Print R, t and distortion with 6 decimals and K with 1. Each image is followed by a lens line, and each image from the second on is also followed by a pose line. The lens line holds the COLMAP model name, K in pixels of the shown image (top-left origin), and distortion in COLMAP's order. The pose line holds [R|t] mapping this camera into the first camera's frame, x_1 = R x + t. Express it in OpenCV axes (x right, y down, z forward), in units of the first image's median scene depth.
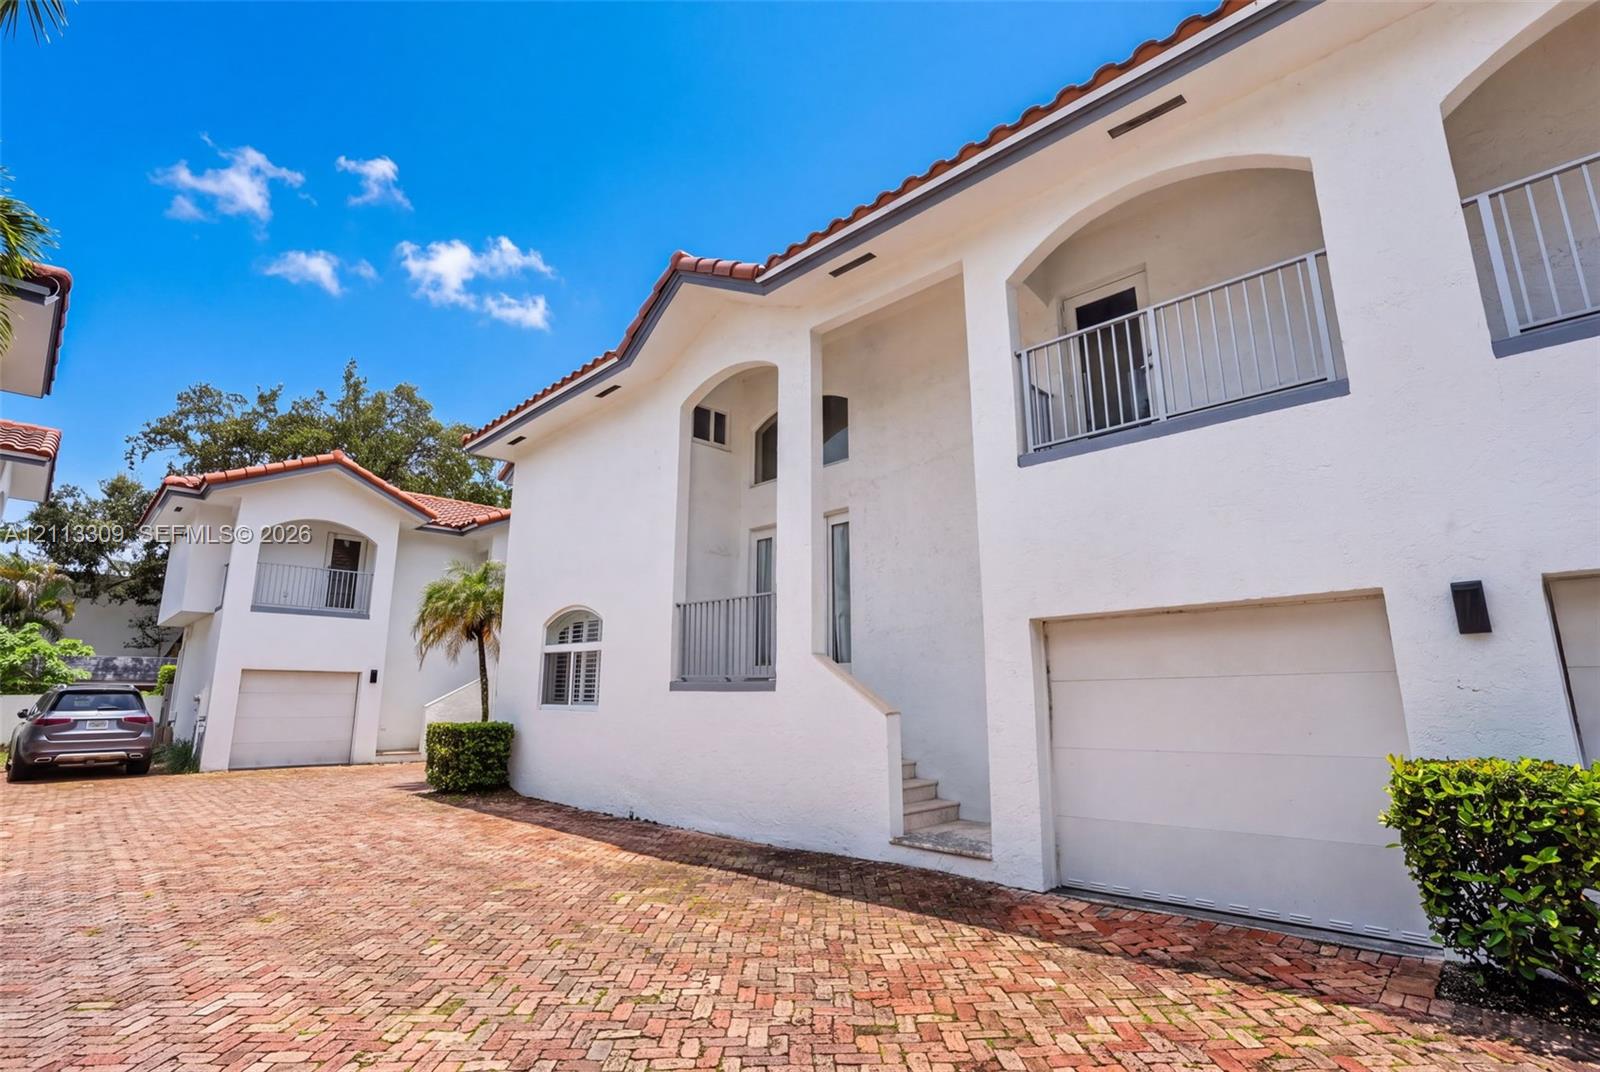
lens RADIAL K [[755.3, 0, 793.9], [0, 755.3, 536.9], [0, 0, 1]] dist [-0.000942, 0.001366]
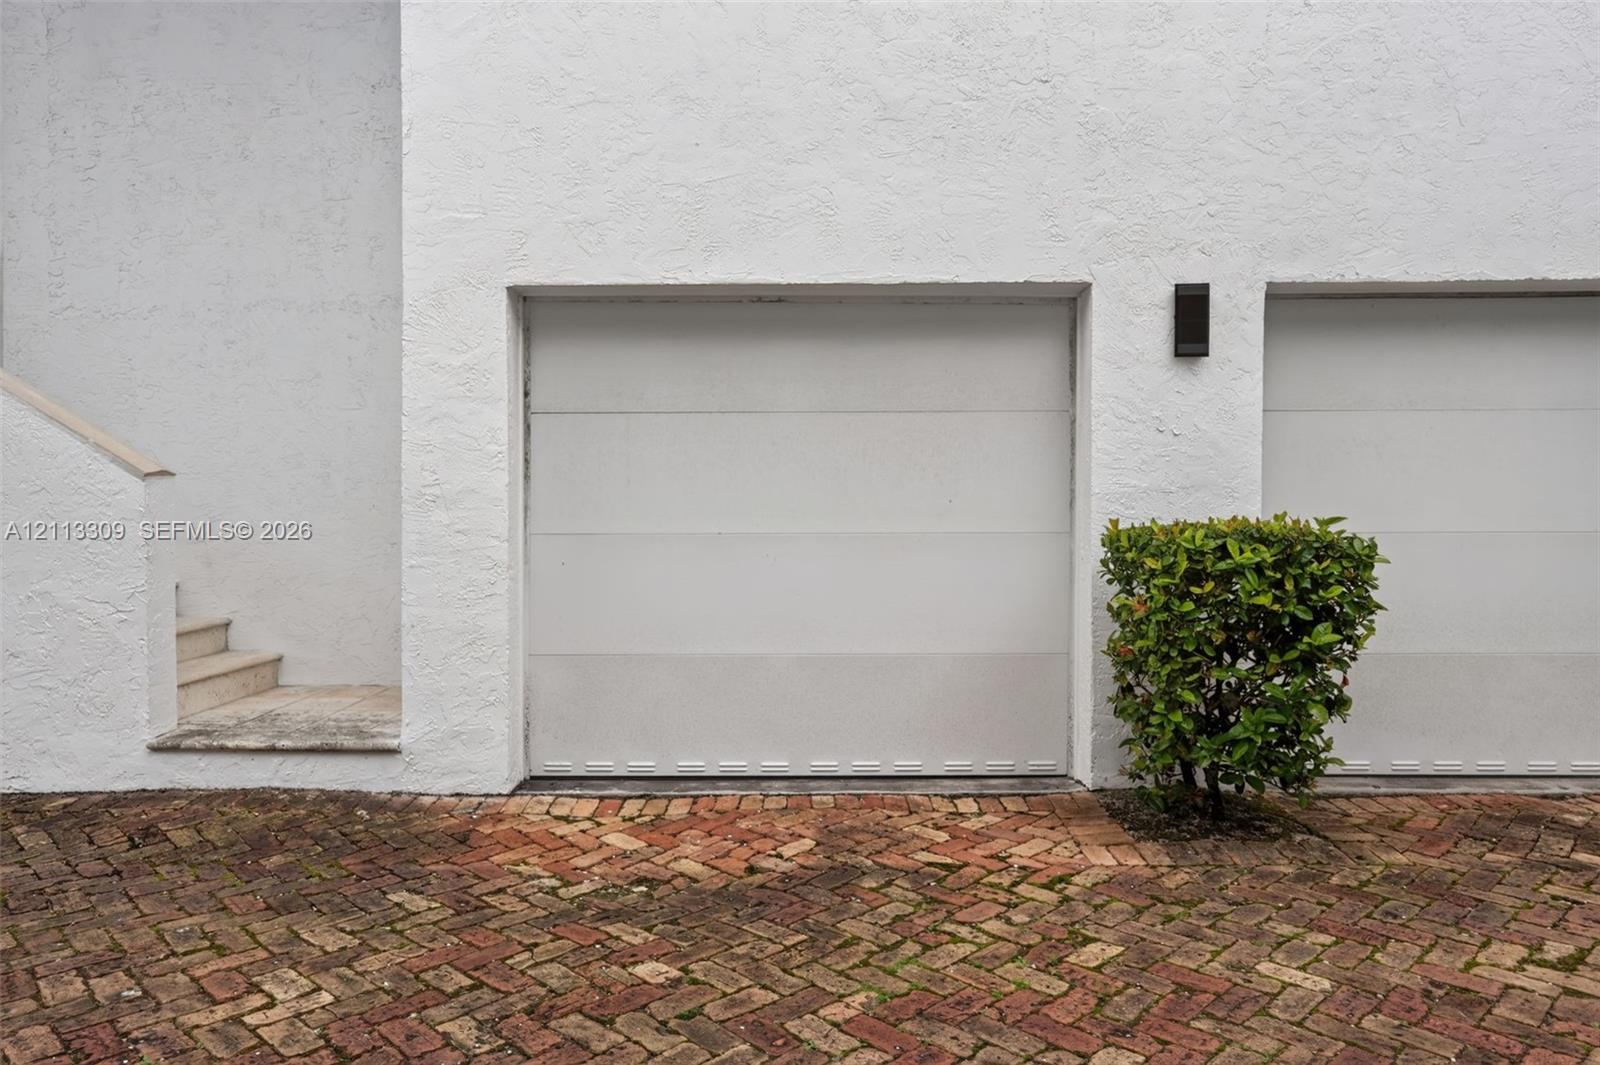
lens RADIAL K [[1082.3, 0, 801.0], [0, 1082.3, 536.3], [0, 0, 1]] dist [-0.003975, 0.002758]
pose [[0.708942, -0.002261, 0.705264, -0.083811], [-0.157551, 0.974216, 0.161497, 0.188567], [-0.687444, -0.225607, 0.690306, 0.510490]]
